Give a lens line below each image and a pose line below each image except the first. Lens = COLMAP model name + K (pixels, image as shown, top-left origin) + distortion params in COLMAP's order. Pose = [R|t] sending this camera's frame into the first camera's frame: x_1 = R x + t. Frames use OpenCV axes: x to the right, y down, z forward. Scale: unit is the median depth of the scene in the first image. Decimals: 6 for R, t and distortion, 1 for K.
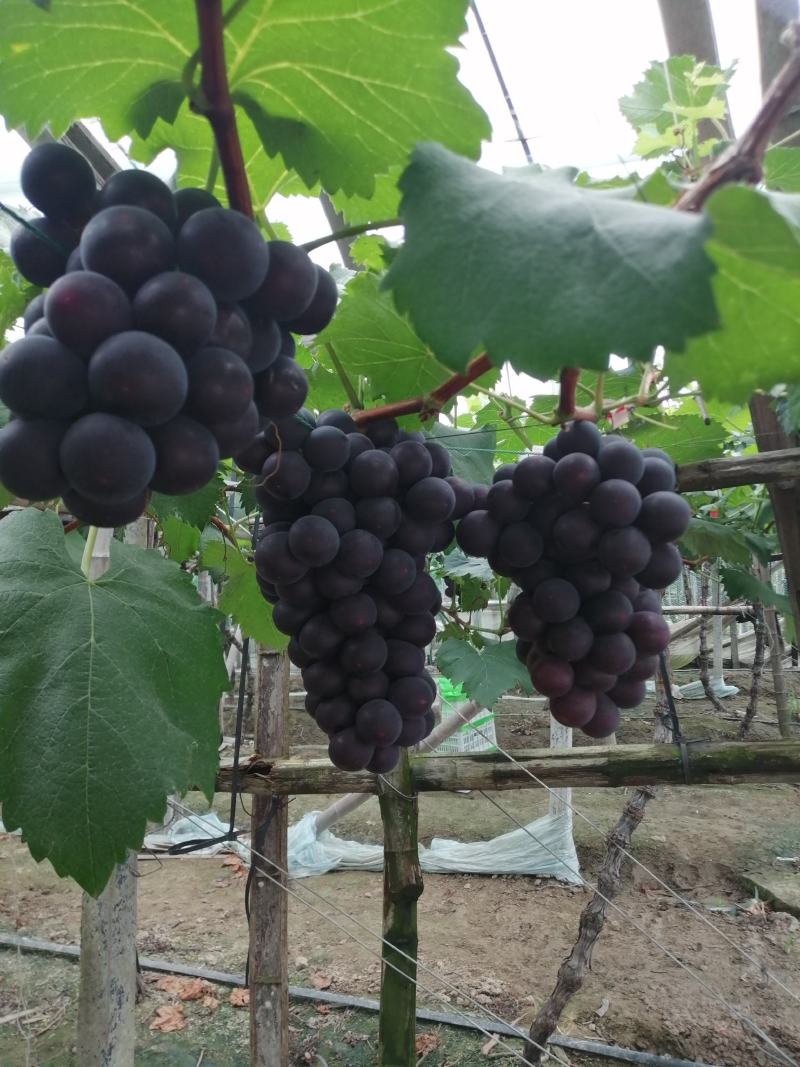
lens RADIAL K [[866.3, 0, 401.6], [0, 866.3, 529.0], [0, 0, 1]] dist [0.000271, -0.011754]
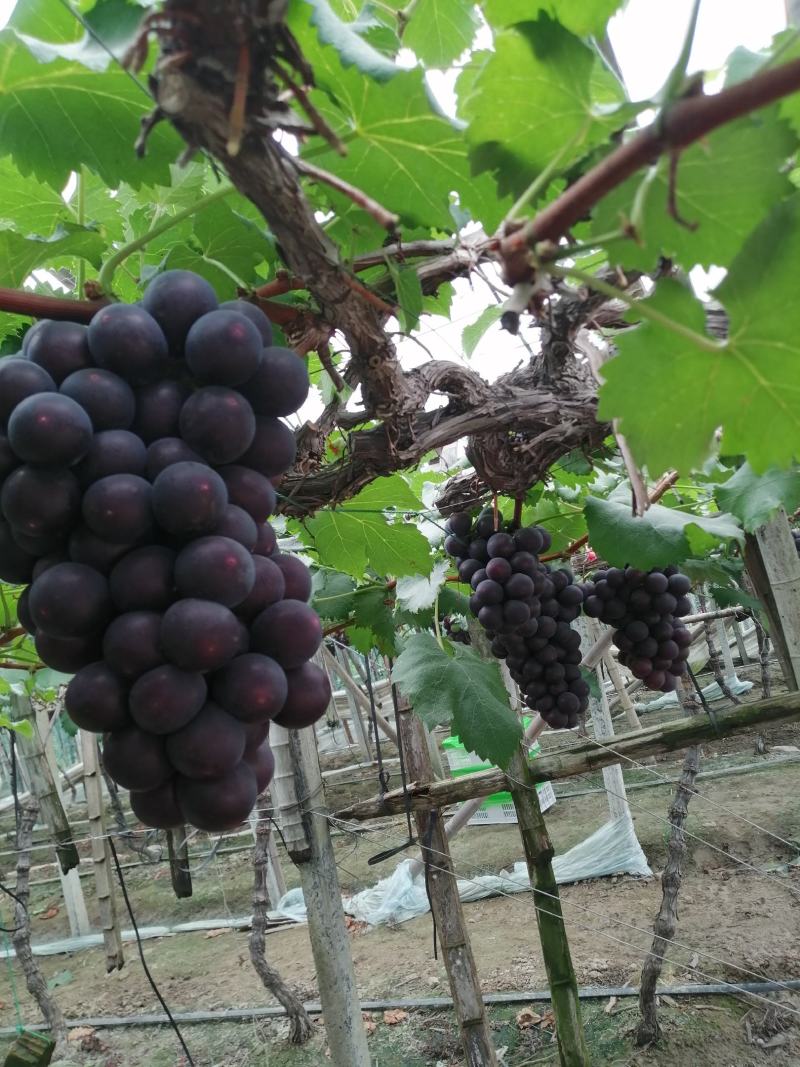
lens RADIAL K [[866.3, 0, 401.6], [0, 866.3, 529.0], [0, 0, 1]] dist [0.000271, -0.011754]
pose [[0.981804, -0.188369, 0.024045, -0.073202], [0.189618, 0.979335, -0.070334, -0.022870], [-0.010300, 0.073613, 0.997234, -0.211814]]
